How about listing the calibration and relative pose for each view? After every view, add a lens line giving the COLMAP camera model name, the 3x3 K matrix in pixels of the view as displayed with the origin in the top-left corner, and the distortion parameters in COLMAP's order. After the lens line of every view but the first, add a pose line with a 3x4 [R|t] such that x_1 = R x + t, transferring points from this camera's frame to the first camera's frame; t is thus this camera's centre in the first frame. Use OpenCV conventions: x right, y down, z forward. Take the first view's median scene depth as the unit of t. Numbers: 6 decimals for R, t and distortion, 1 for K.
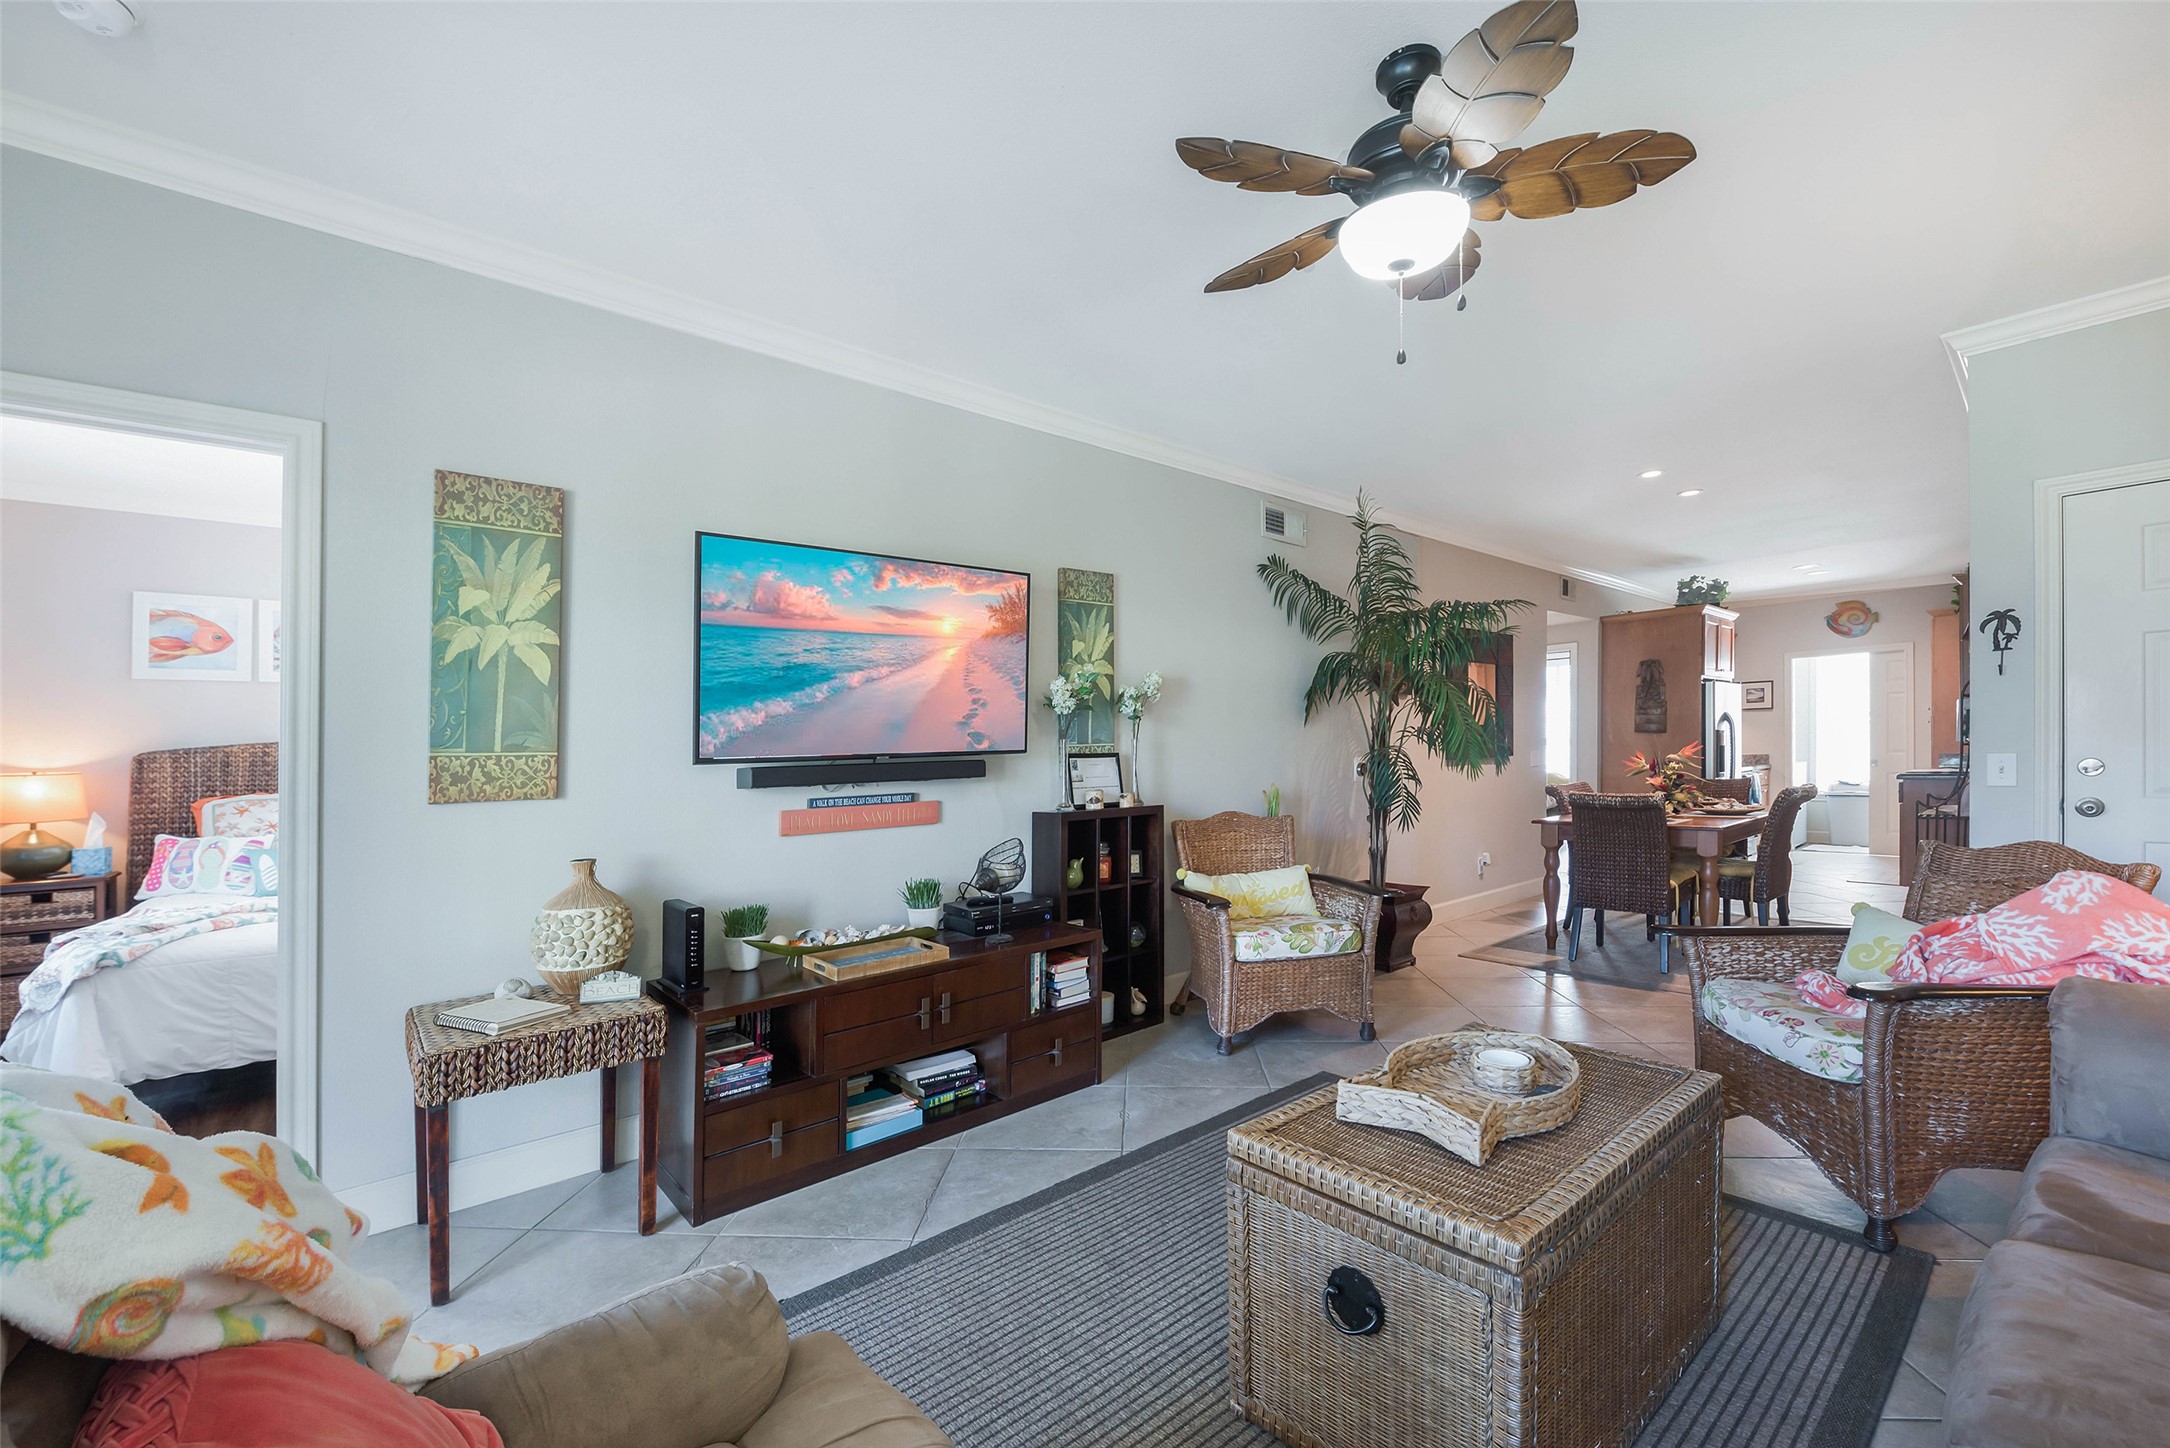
lens RADIAL K [[817.7, 0, 1080.0], [0, 817.7, 781.1], [0, 0, 1]] dist [-0.000928, -0.000056]
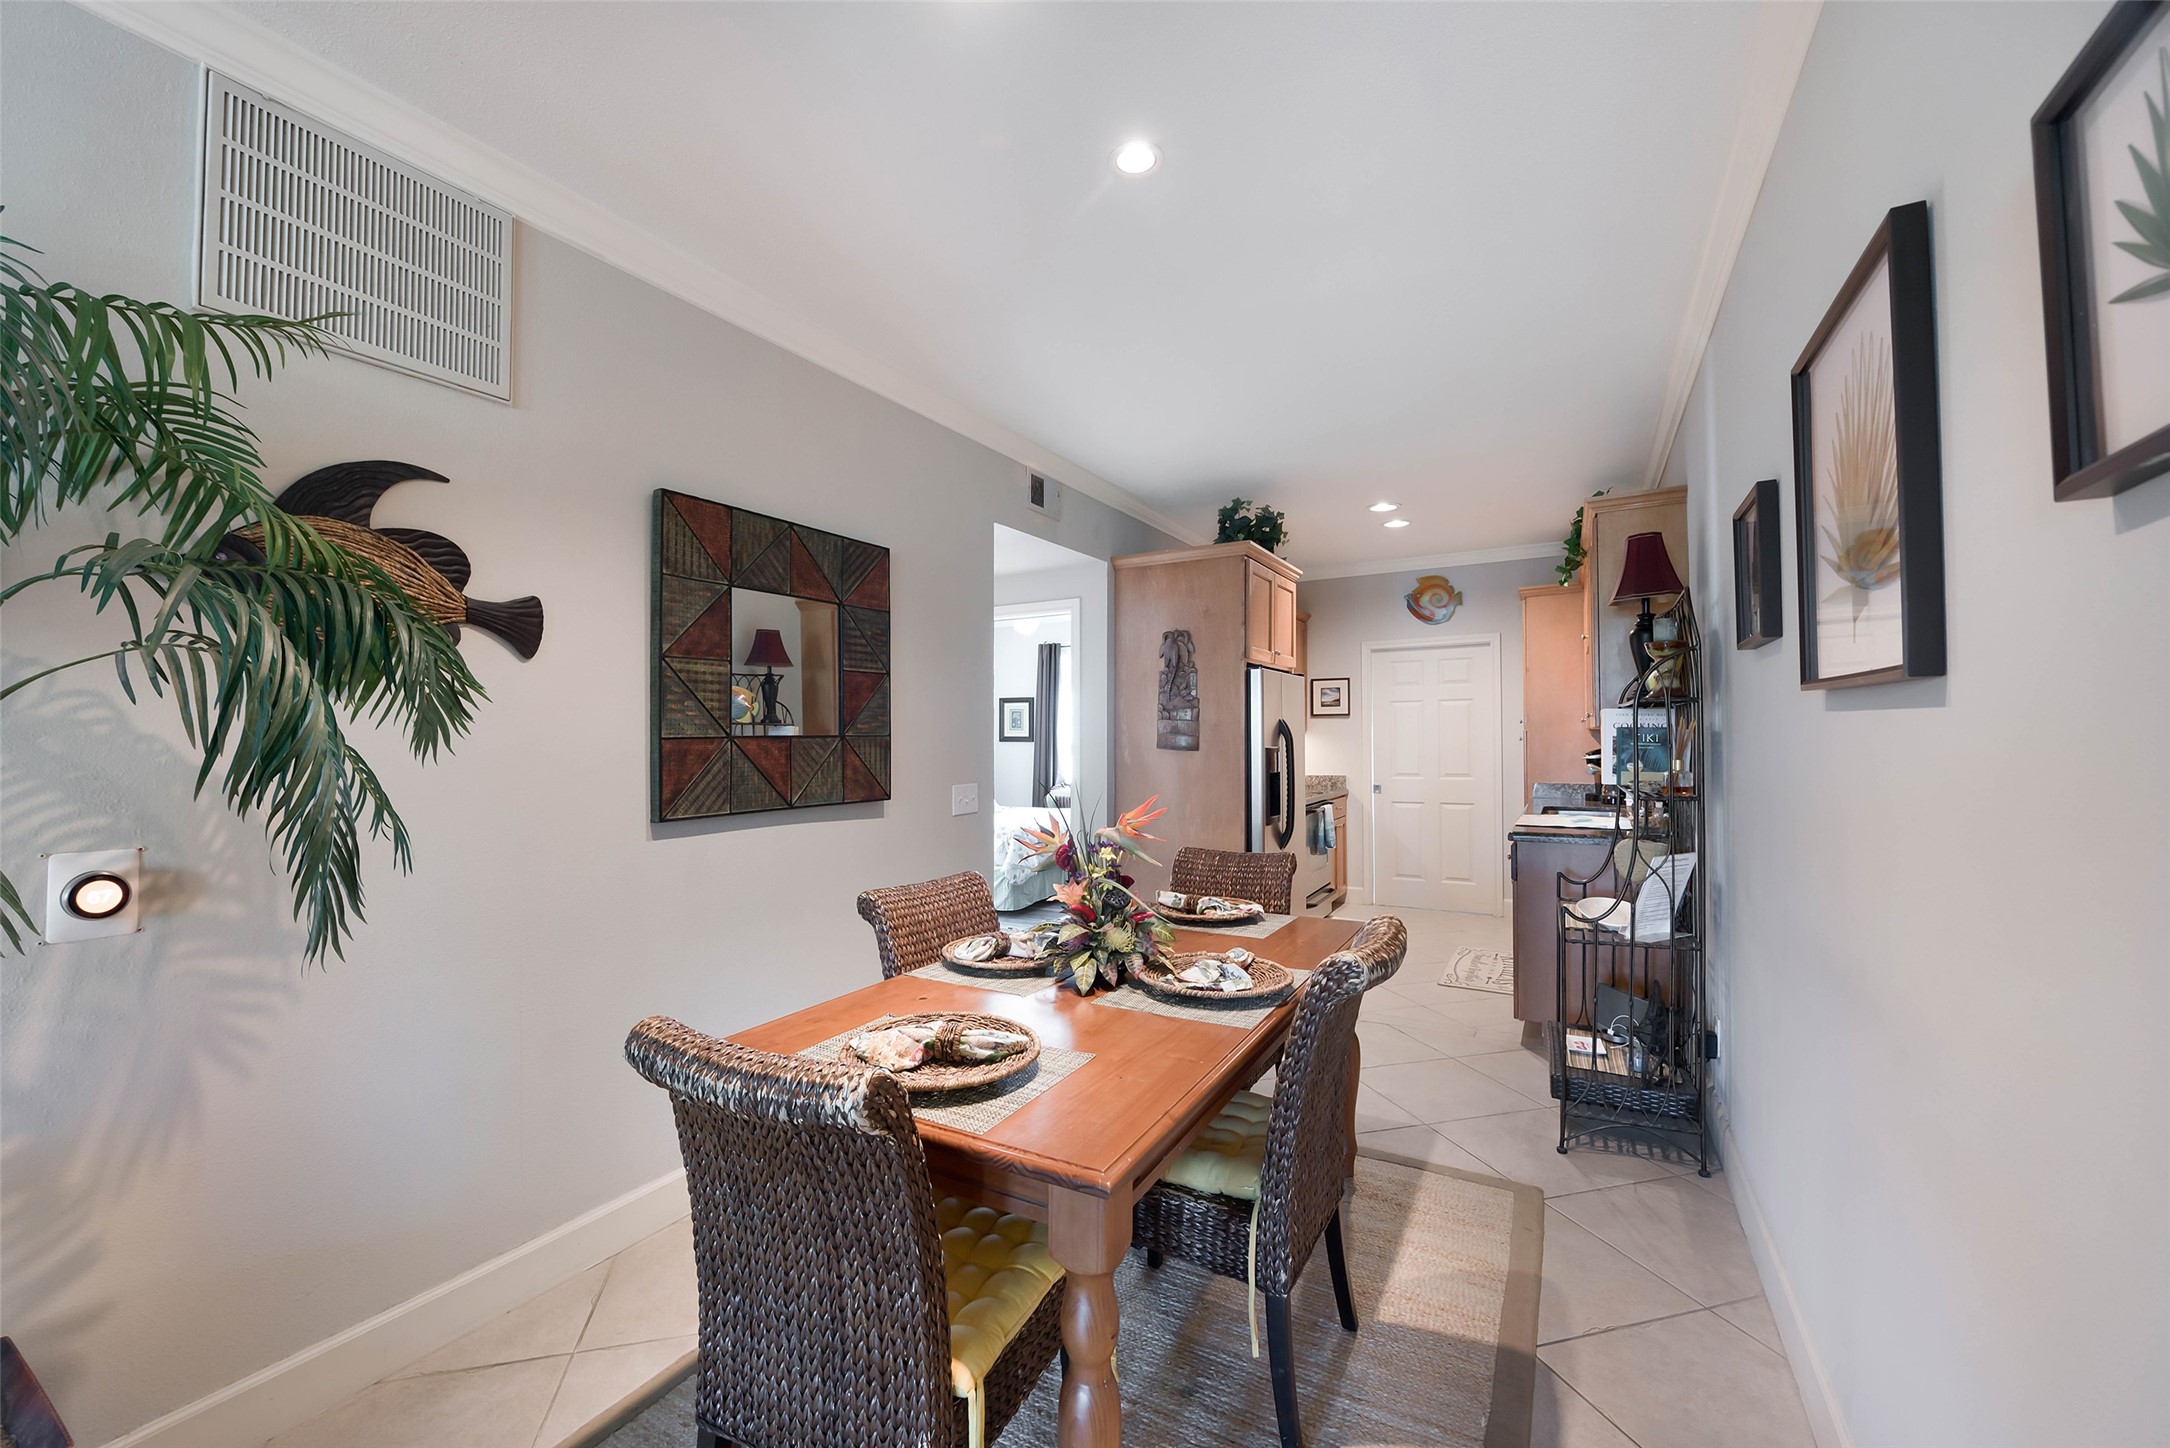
lens RADIAL K [[863.3, 0, 1057.3], [0, 863.3, 730.5], [0, 0, 1]] dist [-0.000059, -0.000168]
pose [[0.937491, 0.021490, 0.347345, 0.393218], [-0.003891, 0.998676, -0.051286, -0.040563], [-0.347987, 0.046729, 0.936334, 0.434496]]
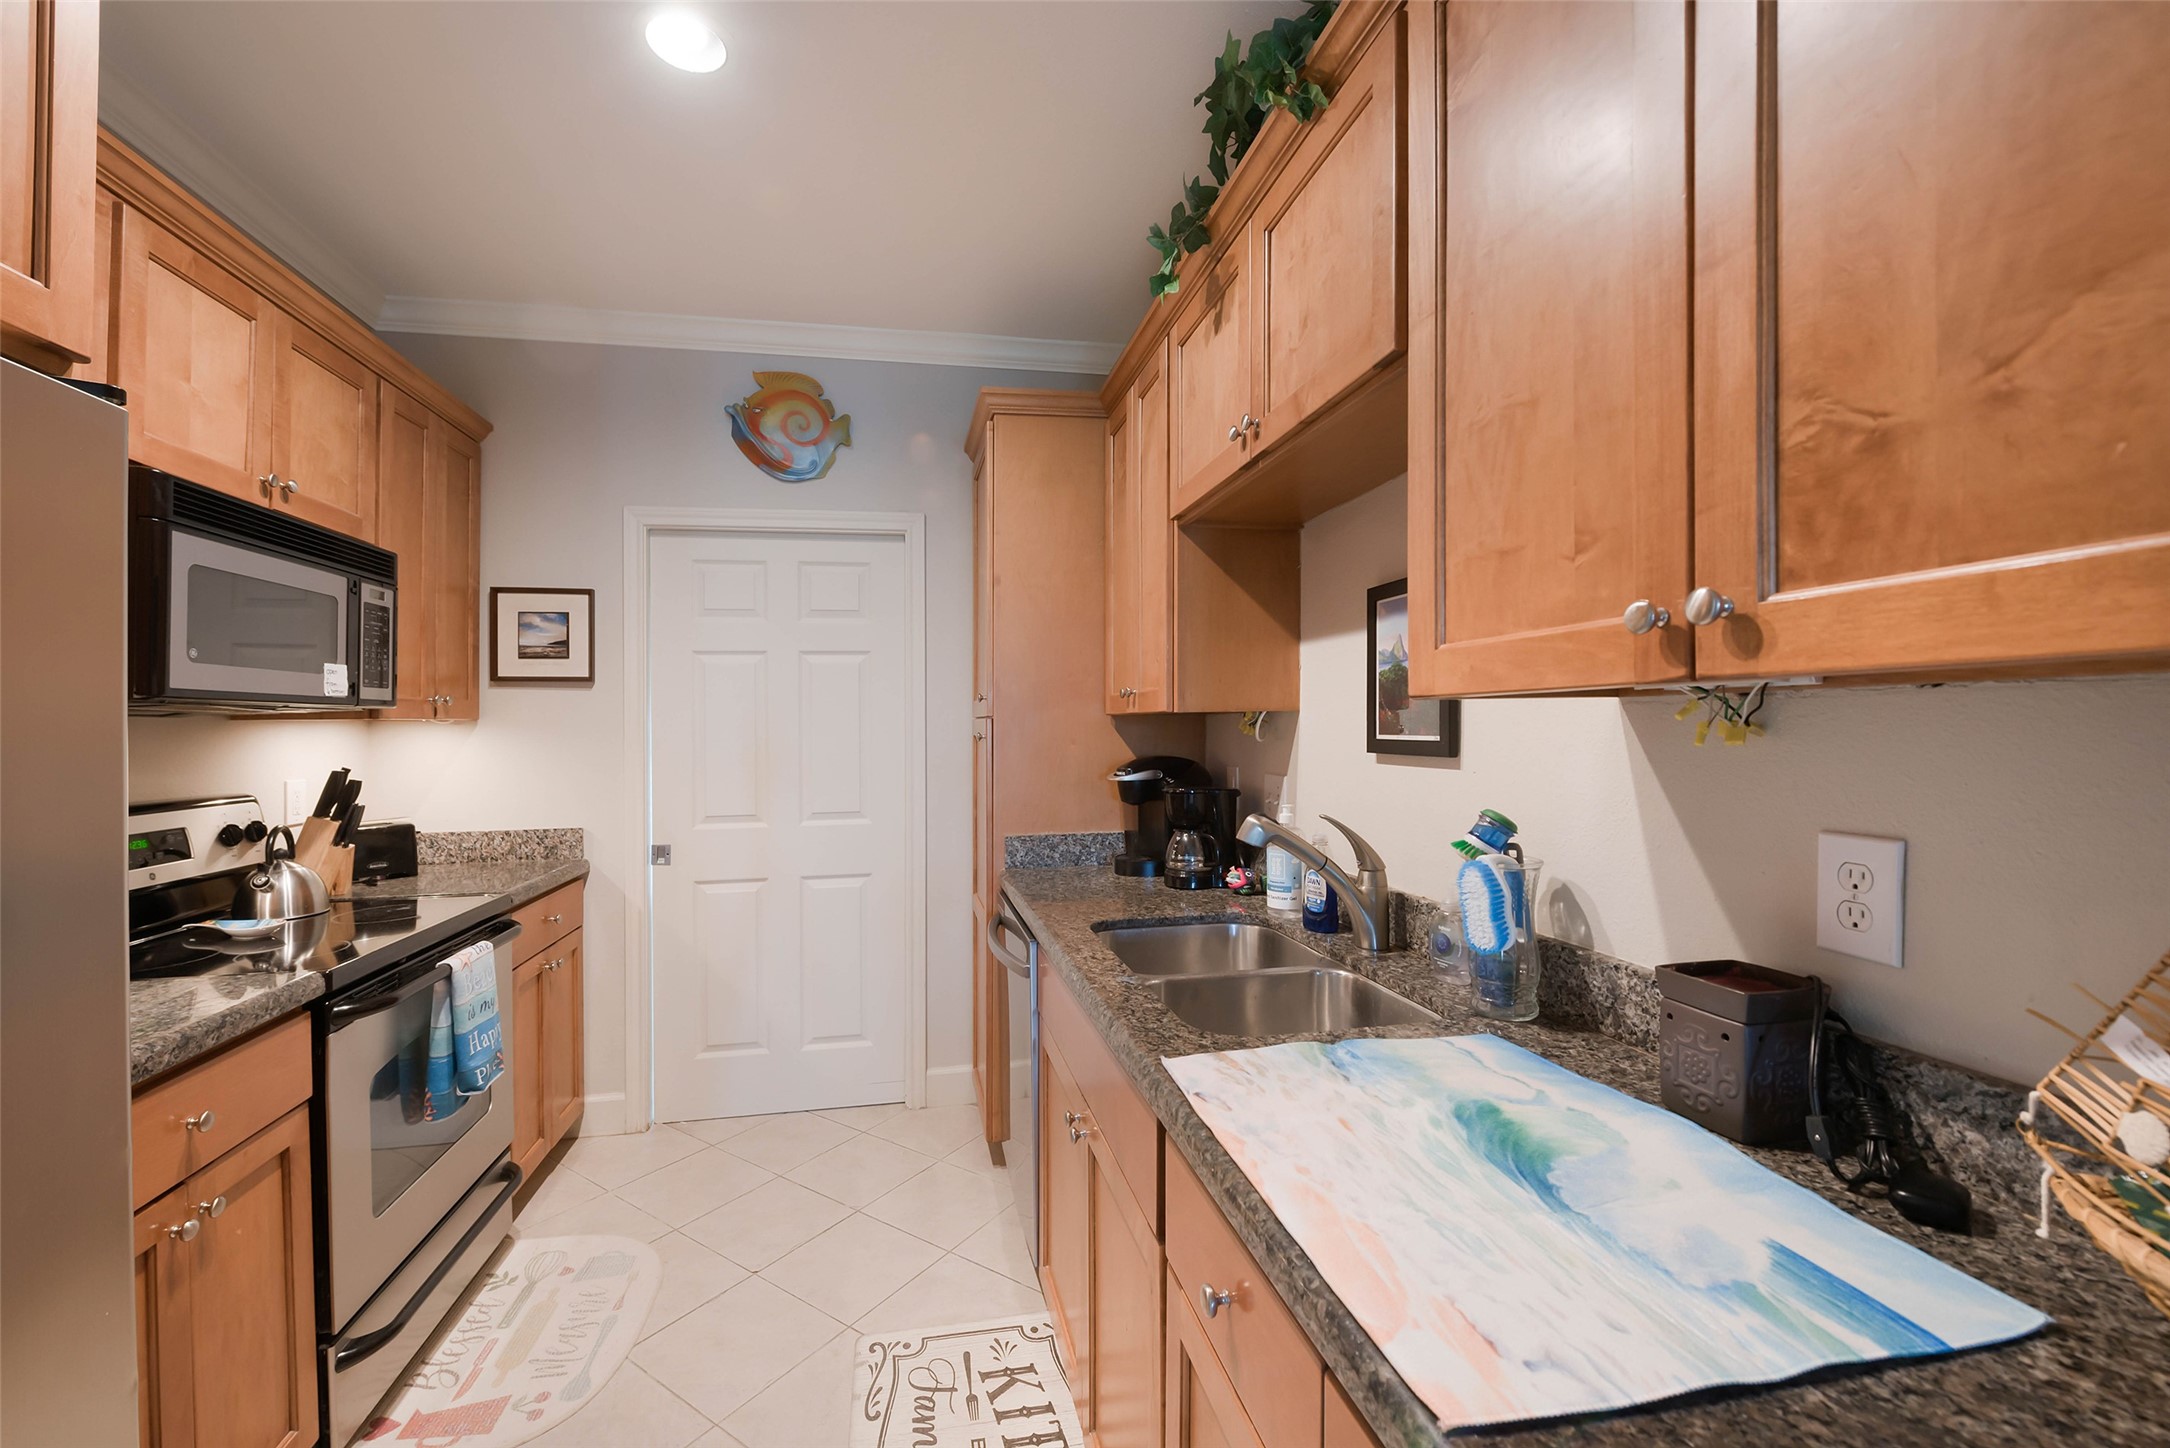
lens RADIAL K [[863.3, 0, 1057.3], [0, 863.3, 730.5], [0, 0, 1]] dist [-0.000059, -0.000168]
pose [[0.472214, 0.020393, 0.881248, 0.785510], [0.024550, 0.999040, -0.036274, -0.065969], [-0.881142, 0.038764, 0.471260, 0.848615]]
